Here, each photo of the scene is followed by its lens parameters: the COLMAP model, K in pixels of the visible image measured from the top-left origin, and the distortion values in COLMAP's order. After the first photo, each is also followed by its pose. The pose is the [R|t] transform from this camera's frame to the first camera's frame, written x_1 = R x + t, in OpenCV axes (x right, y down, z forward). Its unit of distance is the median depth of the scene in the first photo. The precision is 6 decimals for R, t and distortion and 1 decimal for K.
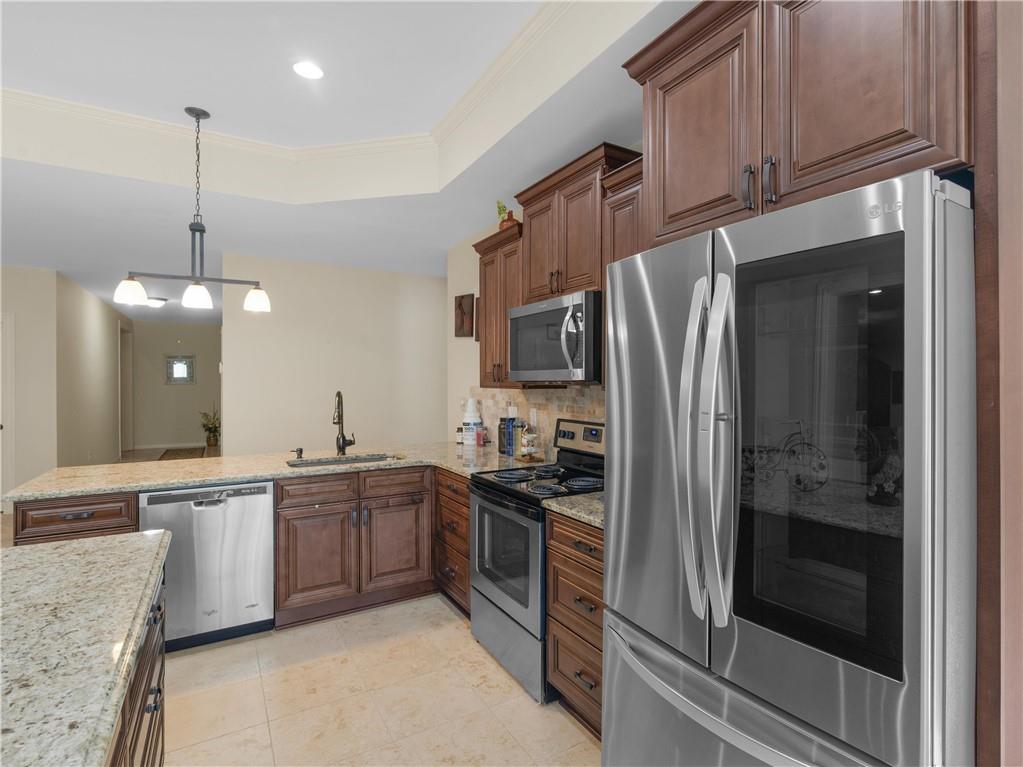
lens RADIAL K [[546.0, 0, 566.9], [0, 546.0, 382.5], [0, 0, 1]] dist [0.001667, -0.000059]
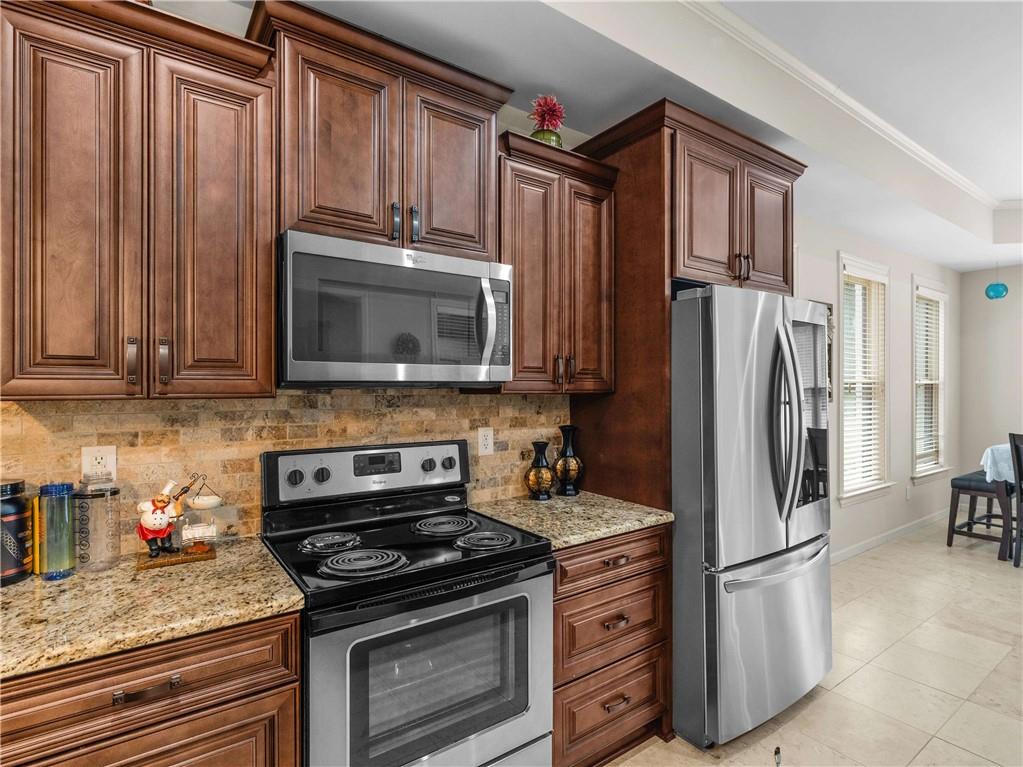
lens RADIAL K [[553.4, 0, 545.8], [0, 553.4, 384.9], [0, 0, 1]] dist [-0.002280, -0.000129]
pose [[-0.087058, 0.002479, 0.996200, -0.585447], [0.004801, 0.999986, -0.002069, 0.002903], [-0.996192, 0.004603, -0.087068, 0.788190]]
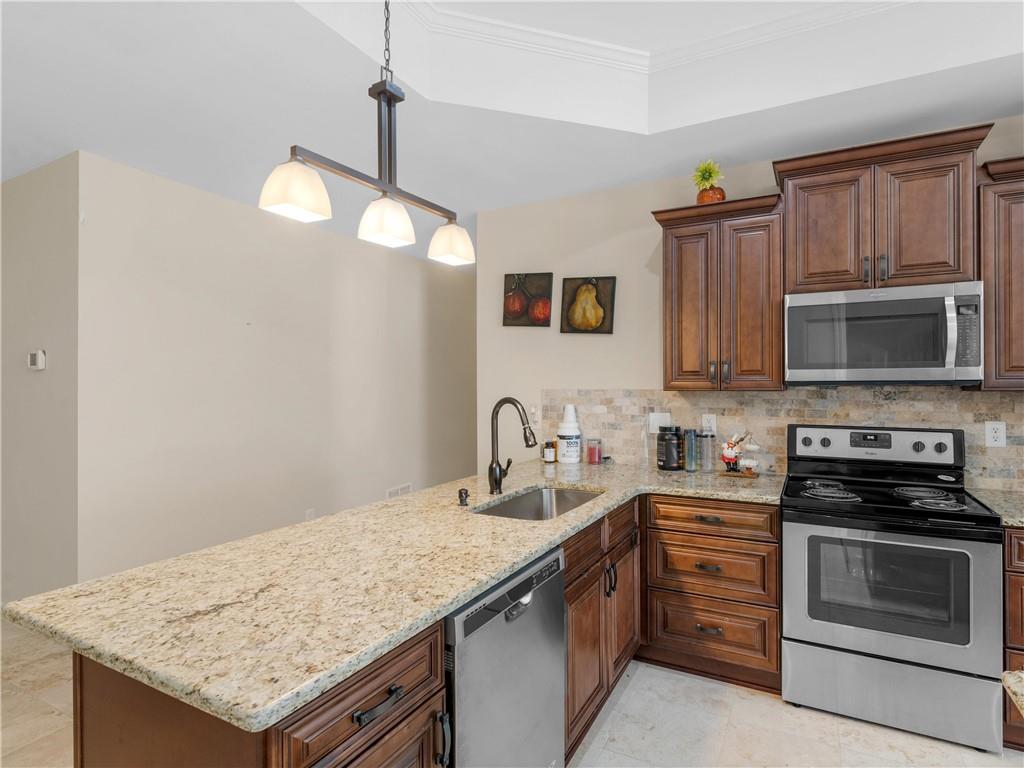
lens RADIAL K [[530.4, 0, 536.0], [0, 530.4, 383.9], [0, 0, 1]] dist [0.000003, 0.000212]
pose [[0.857929, -0.001752, 0.513765, -0.817208], [0.004453, 0.999982, -0.004027, 0.002598], [-0.513749, 0.005743, 0.857921, 0.484653]]
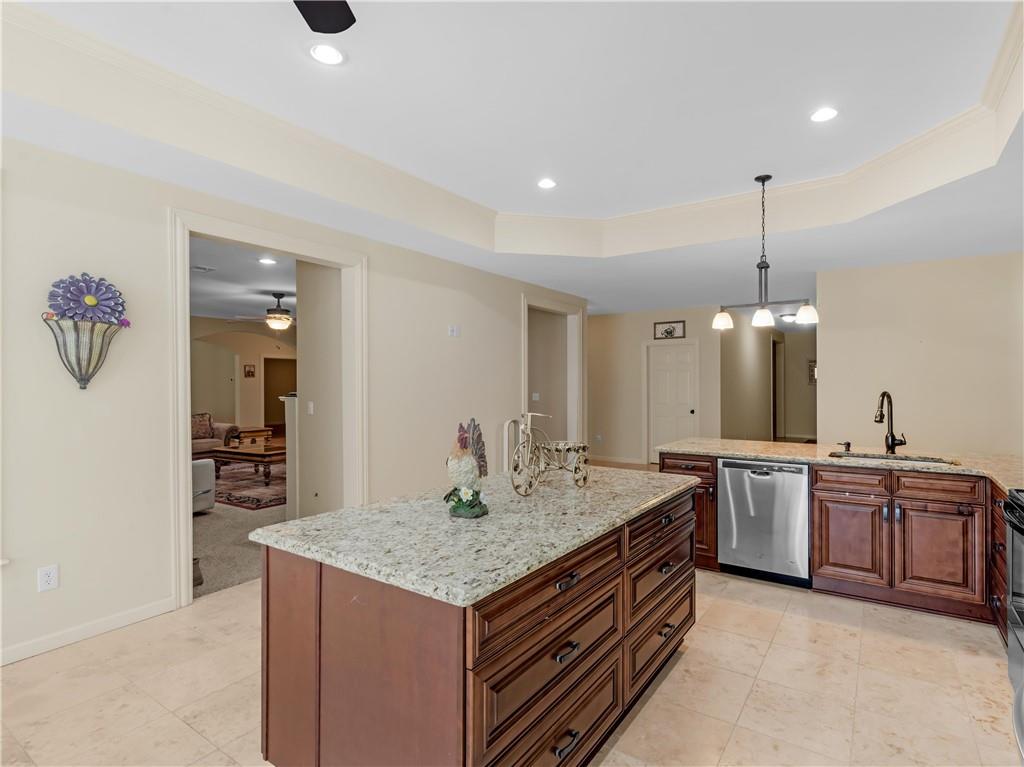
lens RADIAL K [[523.6, 0, 518.3], [0, 523.6, 383.2], [0, 0, 1]] dist [-0.001350, 0.000125]
pose [[0.373144, 0.001768, -0.927772, 0.276883], [-0.000245, 0.999998, 0.001807, -0.001210], [0.927774, -0.000447, 0.373144, -0.020662]]
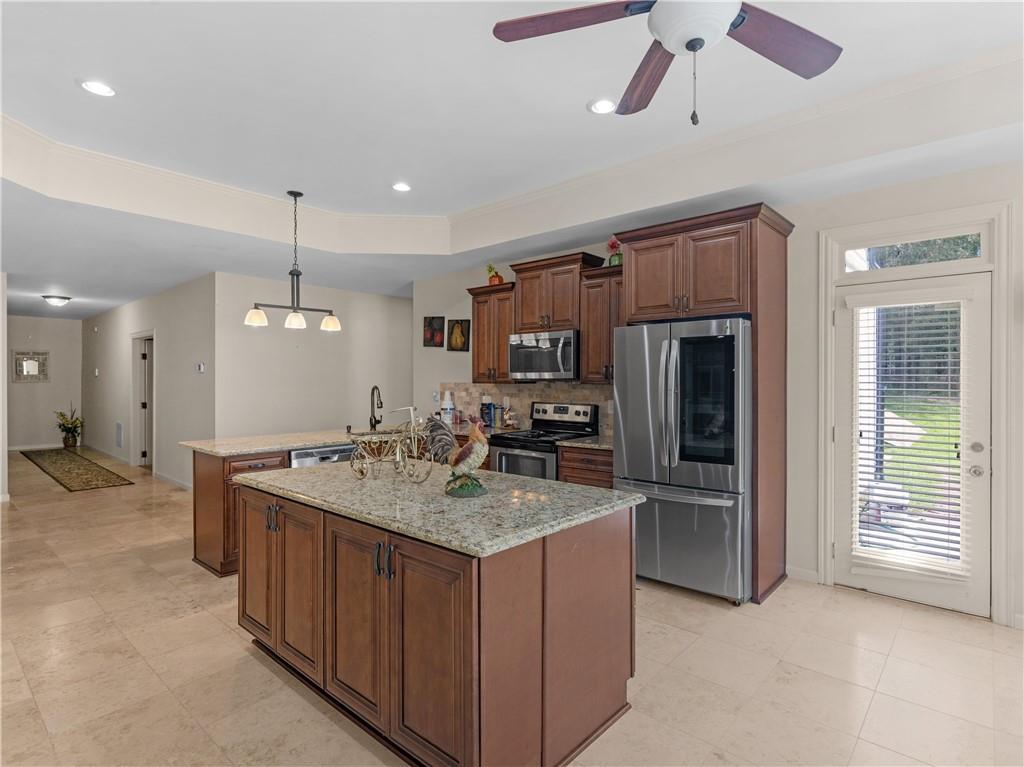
lens RADIAL K [[554.0, 0, 546.3], [0, 554.0, 384.9], [0, 0, 1]] dist [-0.002280, -0.000129]
pose [[0.955328, -0.002585, 0.295535, -0.473989], [0.000593, 0.999977, 0.006827, 0.004108], [-0.295546, -0.006347, 0.955307, -0.606590]]
